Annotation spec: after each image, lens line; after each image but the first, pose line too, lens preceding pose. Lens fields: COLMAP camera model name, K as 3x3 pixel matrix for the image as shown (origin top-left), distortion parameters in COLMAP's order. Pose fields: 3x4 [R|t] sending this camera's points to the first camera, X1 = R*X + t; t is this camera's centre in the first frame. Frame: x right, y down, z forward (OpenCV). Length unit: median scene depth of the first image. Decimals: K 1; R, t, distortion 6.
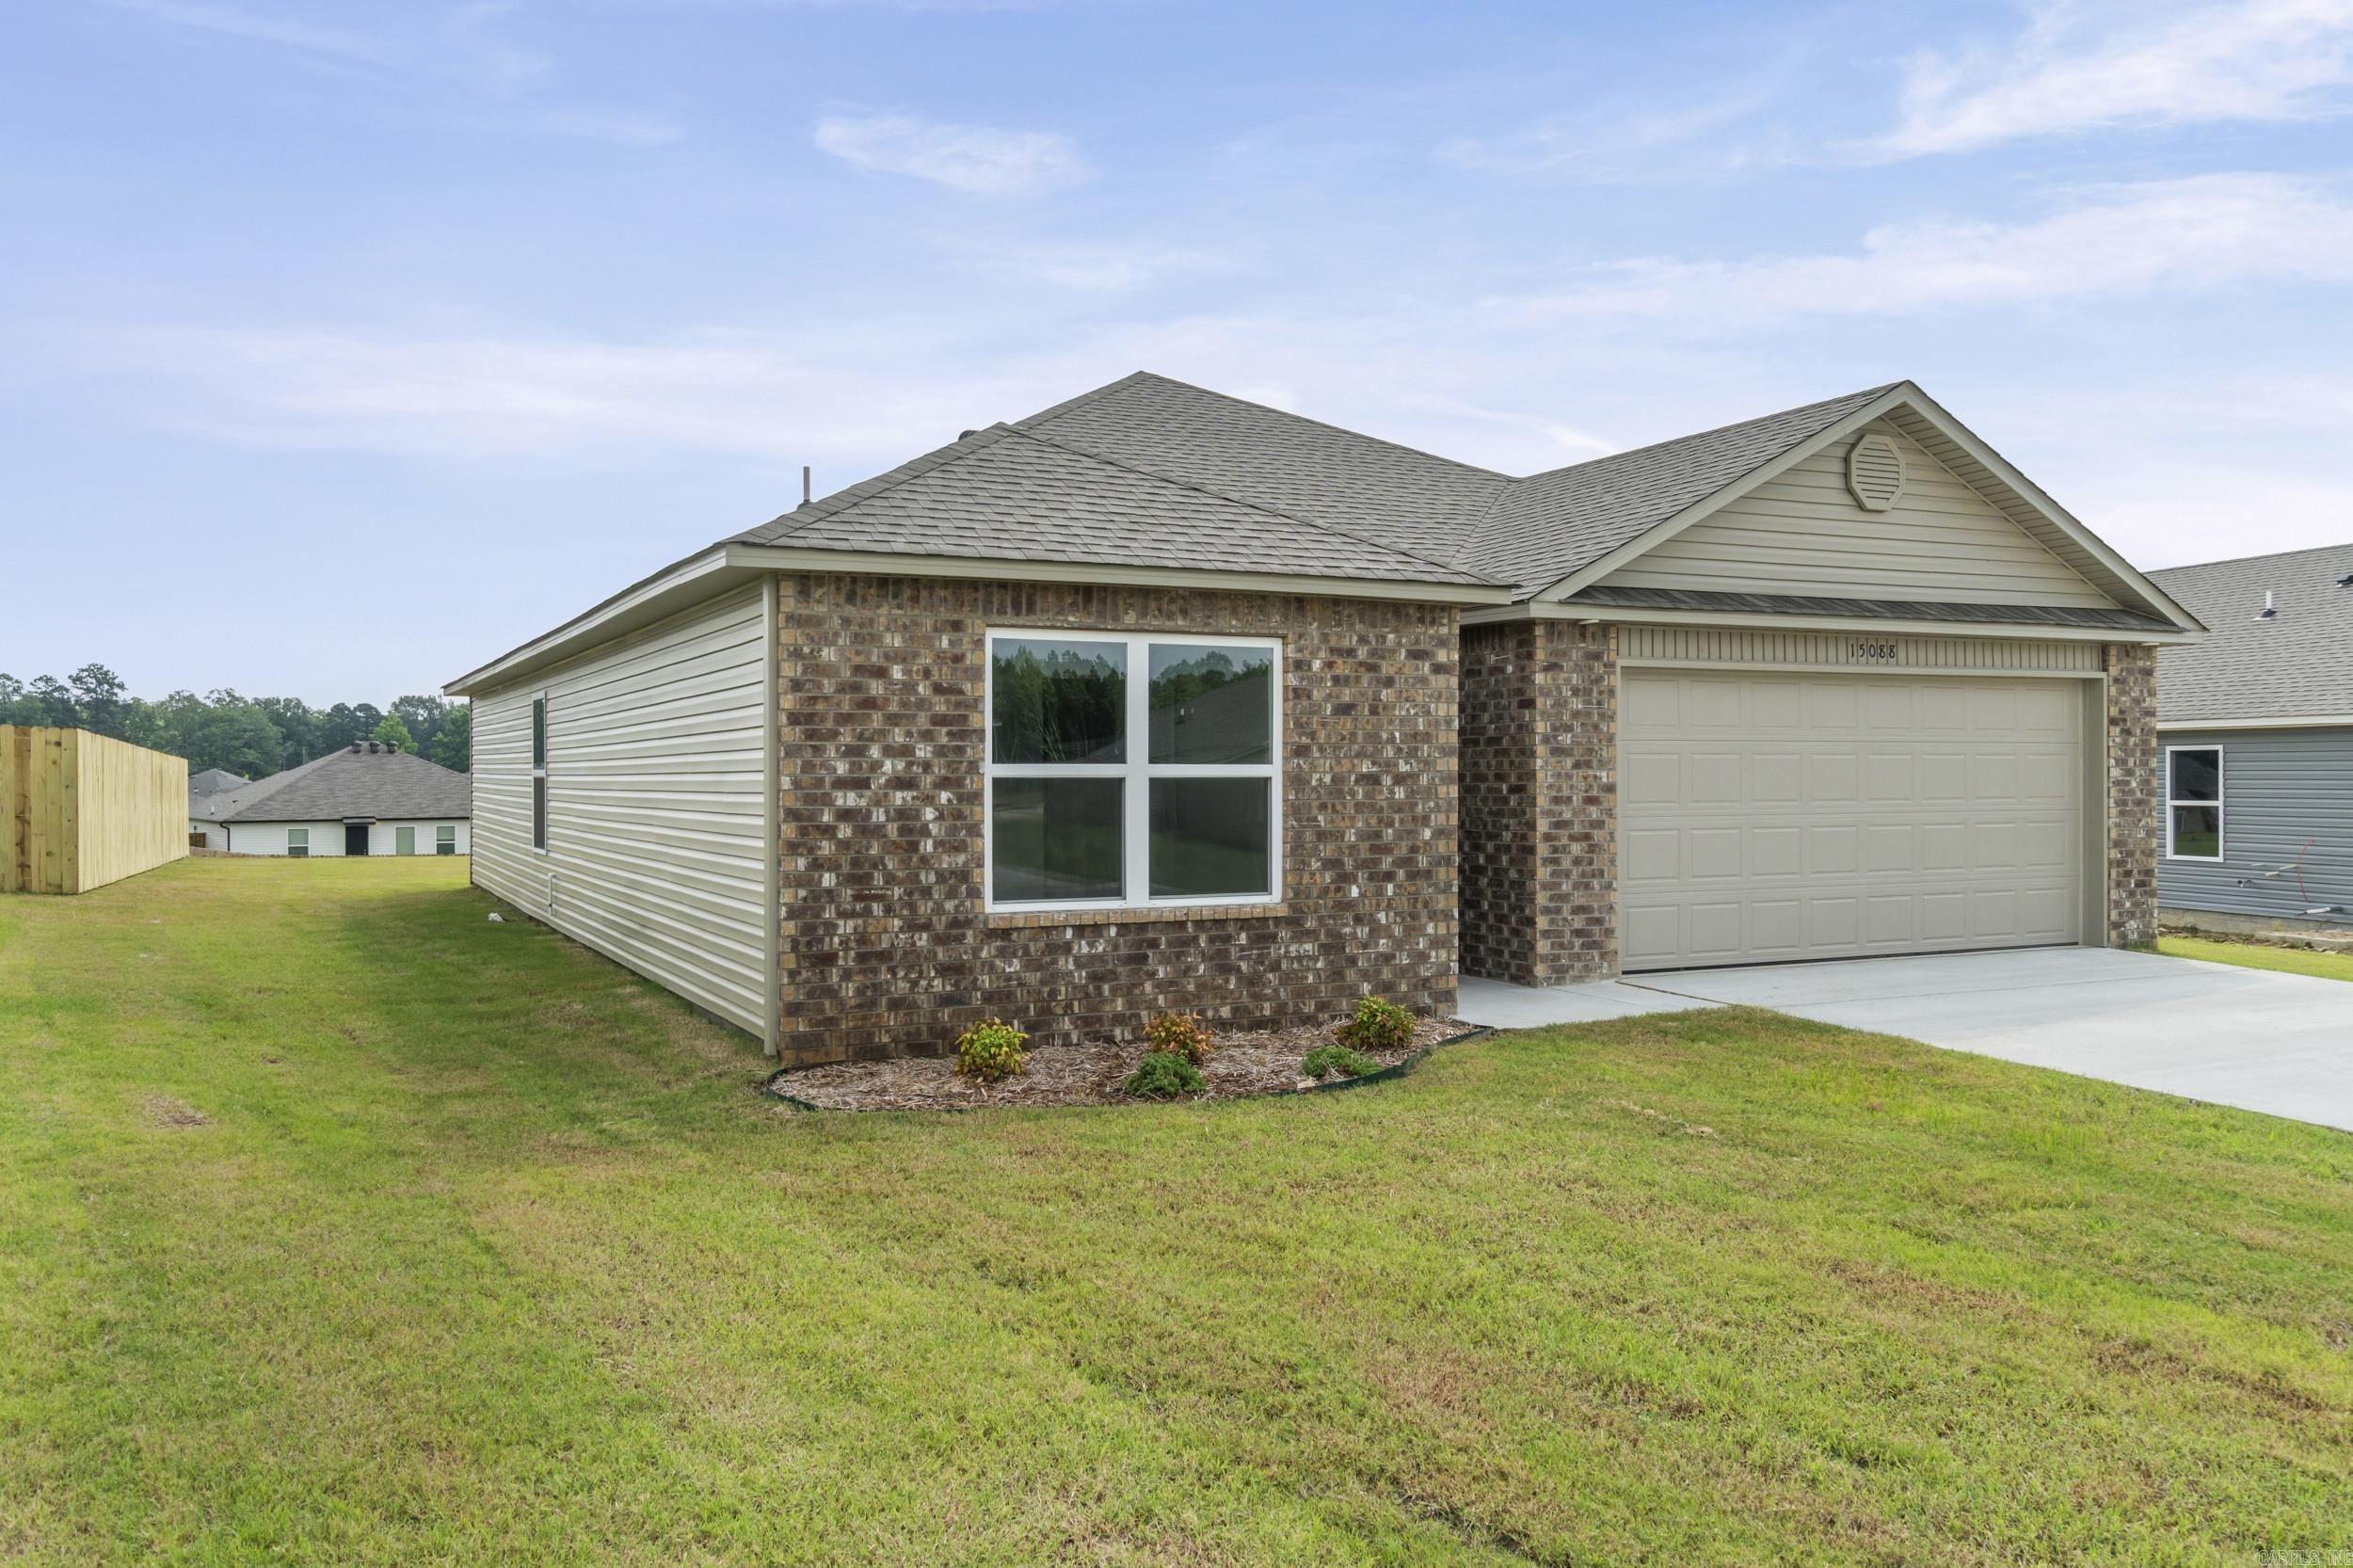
lens RADIAL K [[1817.8, 0, 1172.7], [0, 1817.8, 778.9], [0, 0, 1]] dist [-0.000555, 0.003042]
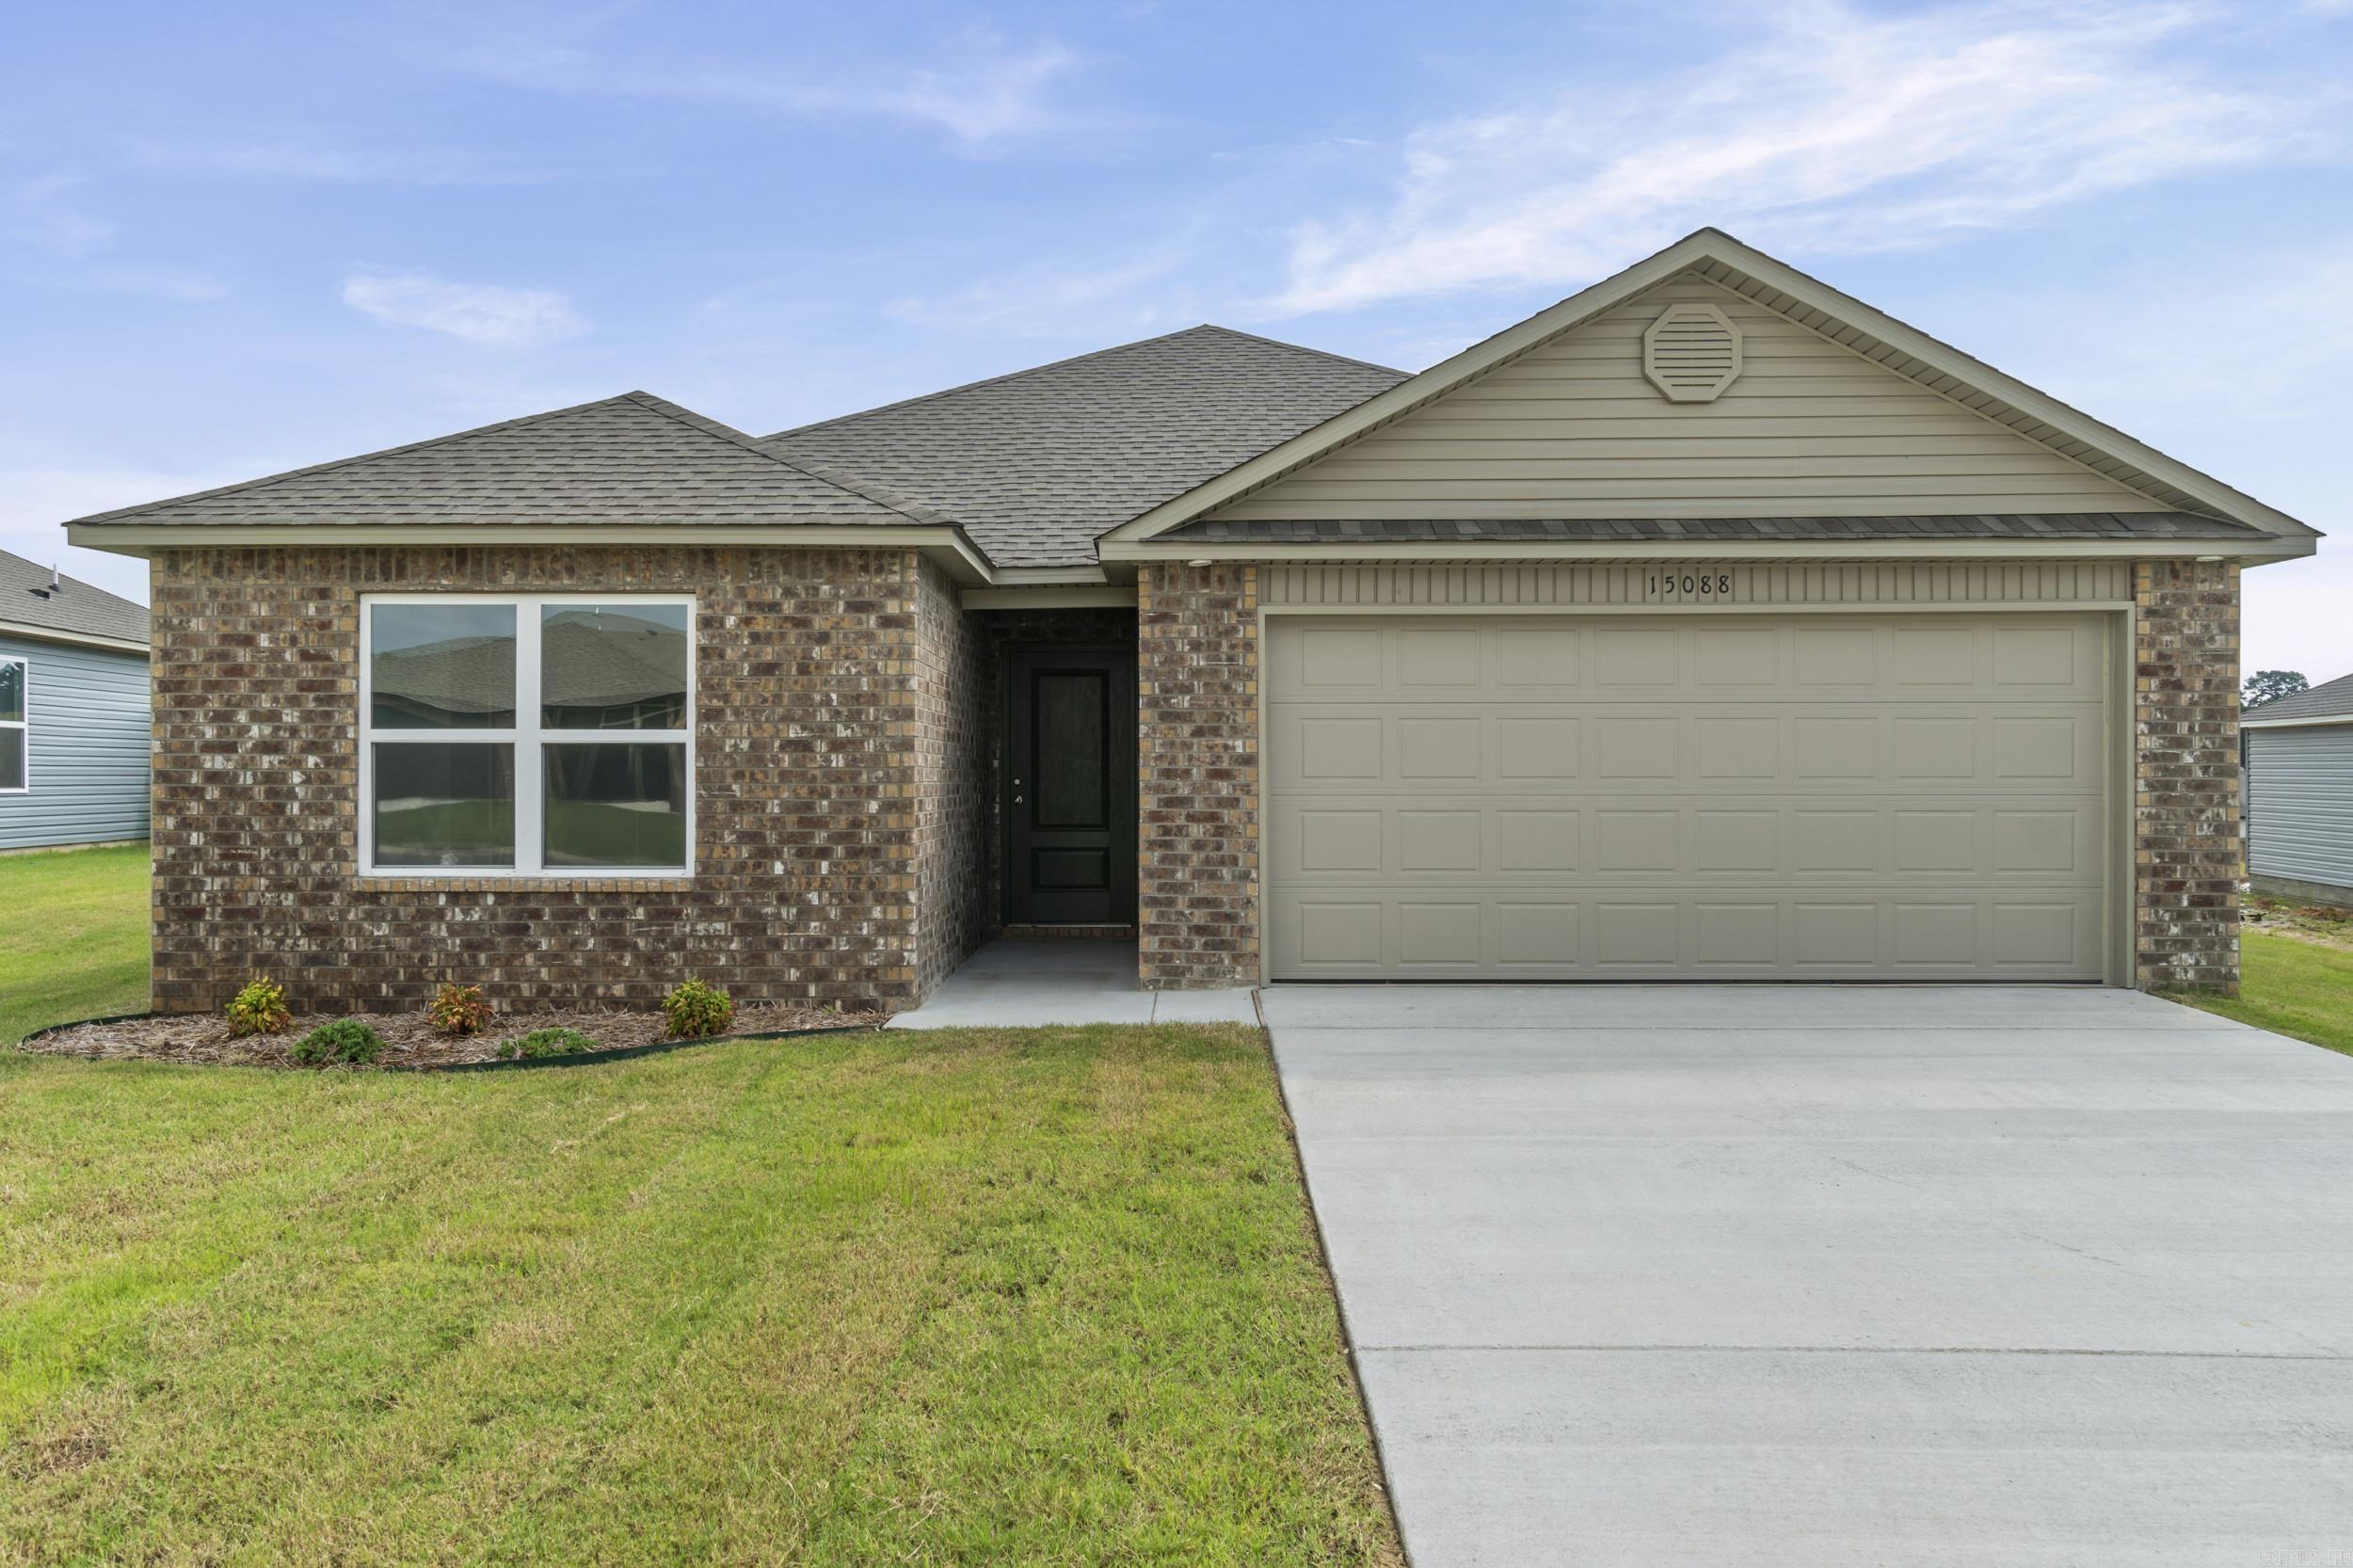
lens RADIAL K [[1817.8, 0, 1168.6], [0, 1817.8, 780.1], [0, 0, 1]] dist [-0.000555, 0.003042]
pose [[0.892909, 0.004155, -0.450218, 0.679878], [-0.003526, 0.999991, 0.002236, 0.014757], [0.450223, -0.000409, 0.892916, 0.269200]]
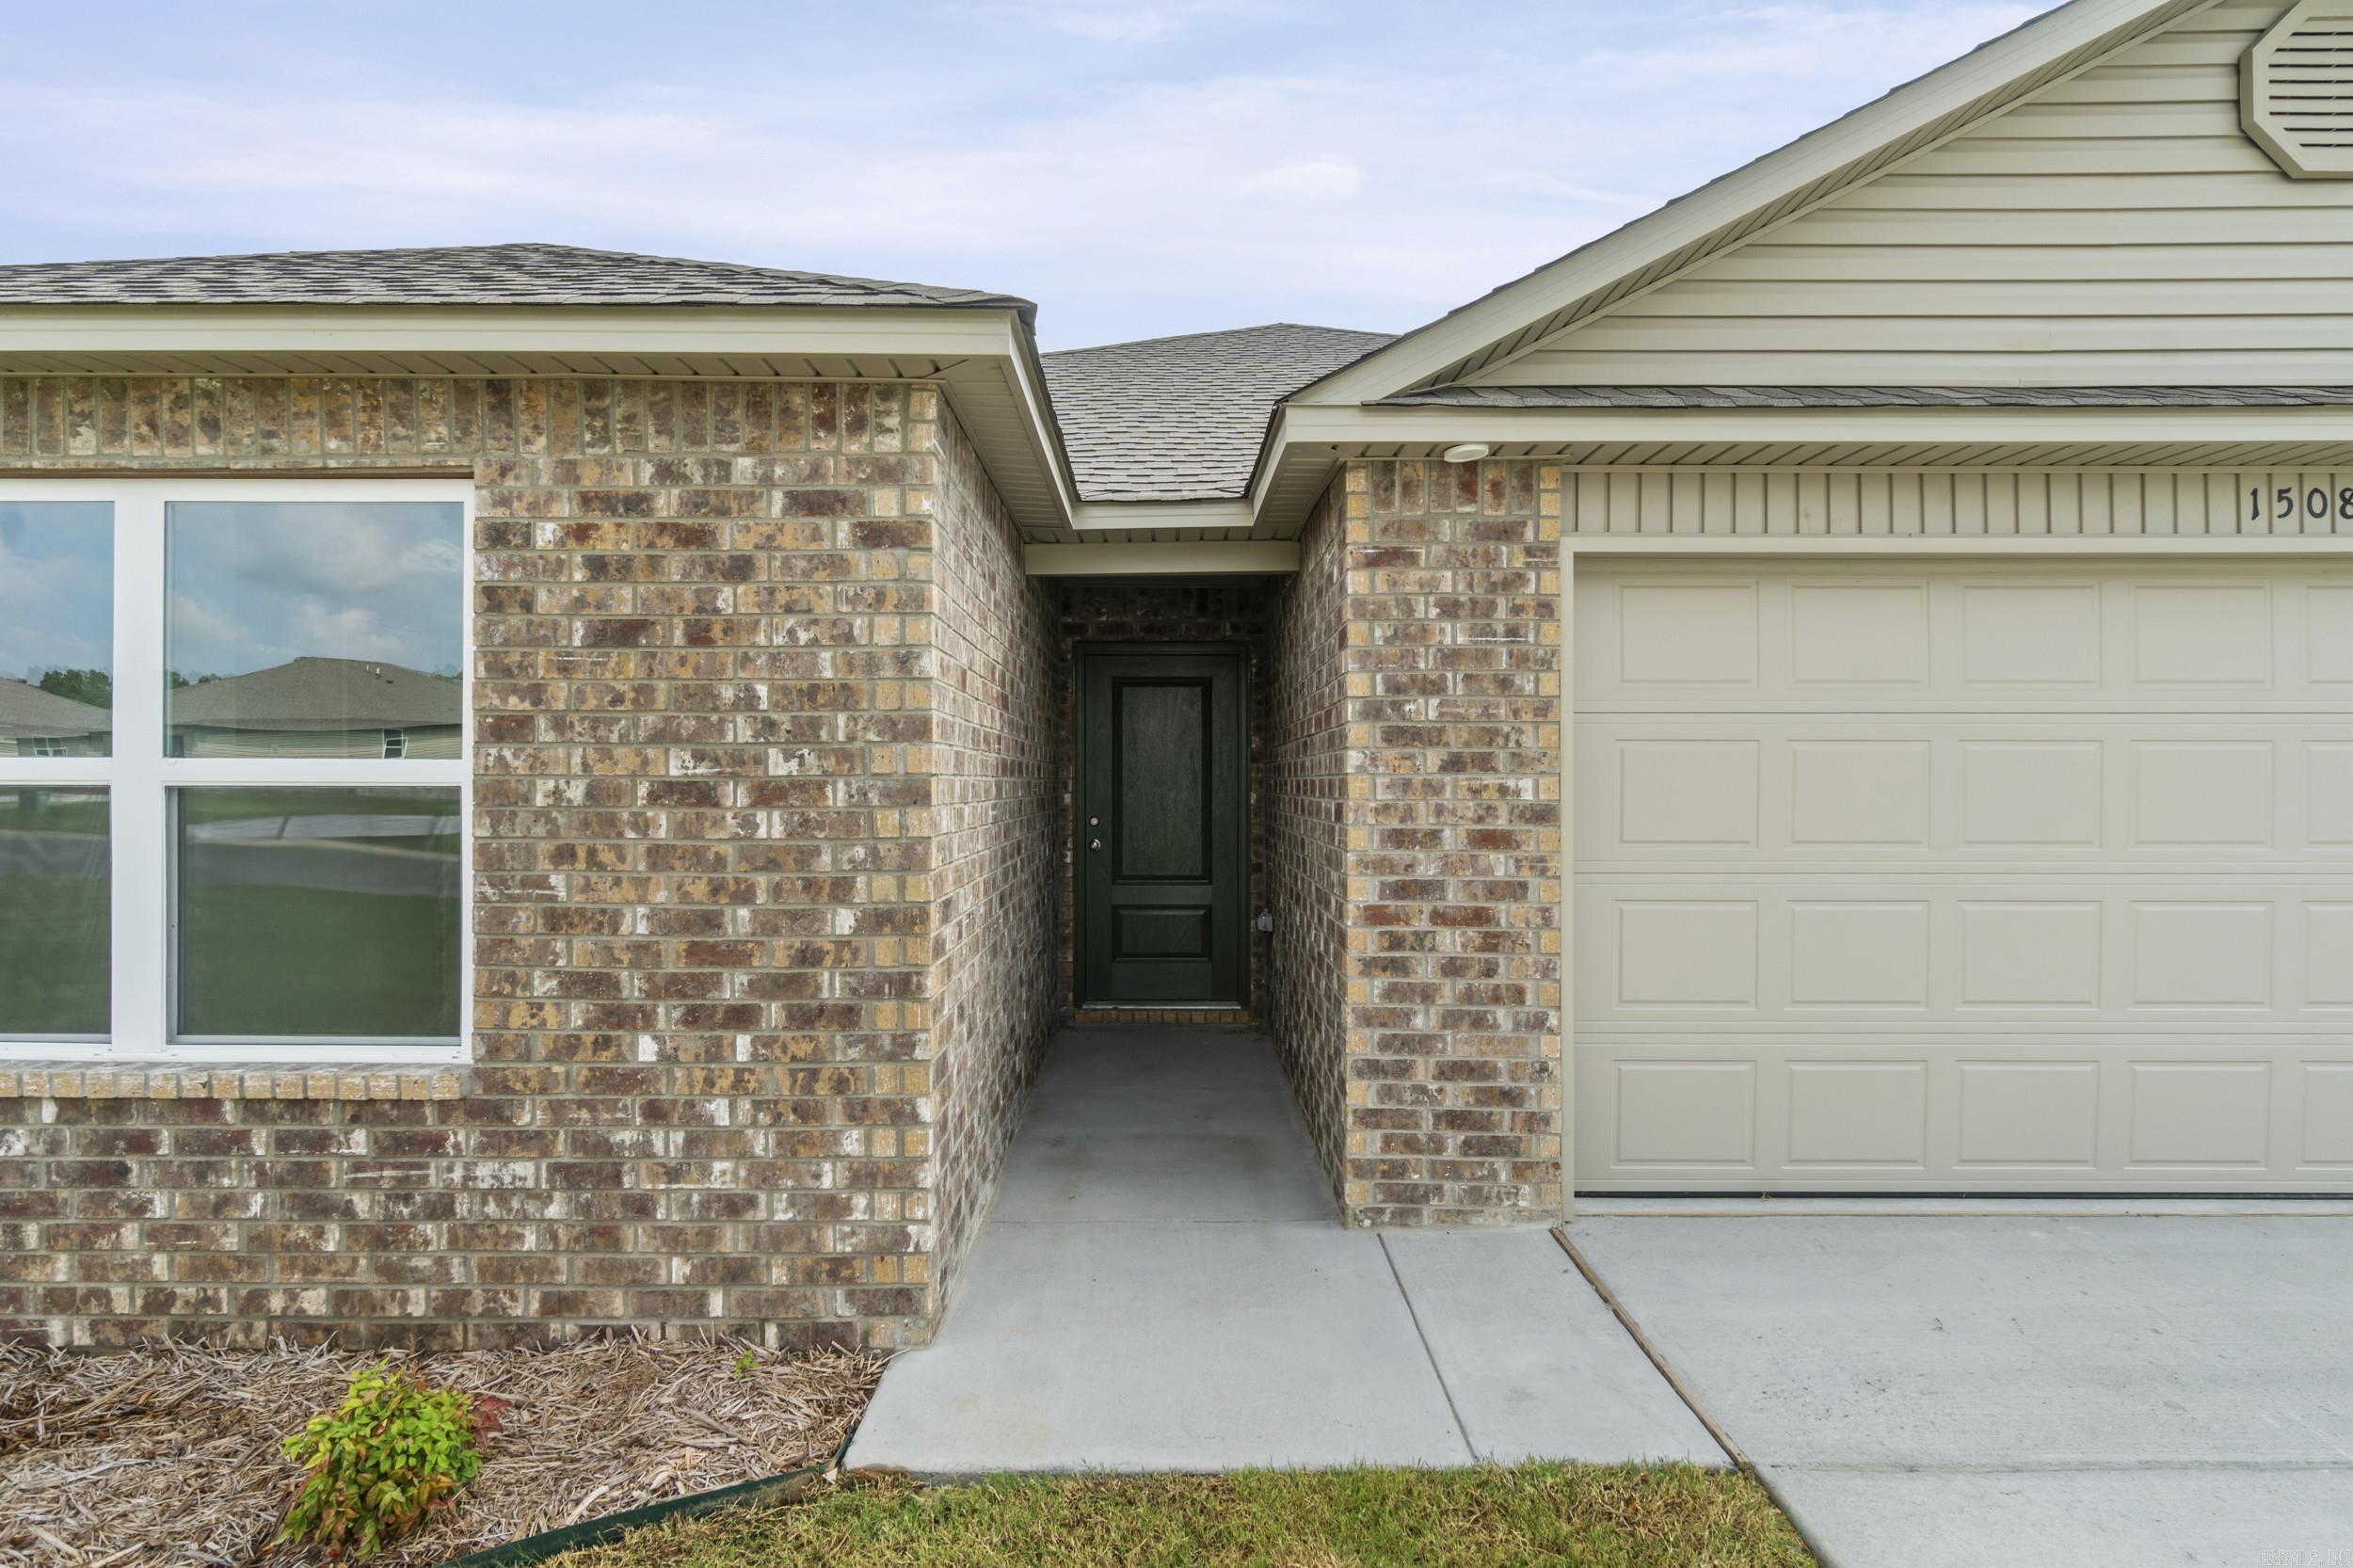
lens RADIAL K [[1201.9, 0, 1163.8], [0, 1201.9, 785.8], [0, 0, 1]] dist [-0.003091, -0.000212]
pose [[0.896125, 0.006973, -0.443748, 0.336494], [-0.005412, 0.999974, 0.004784, -0.003504], [0.443769, -0.001886, 0.896139, 0.787984]]
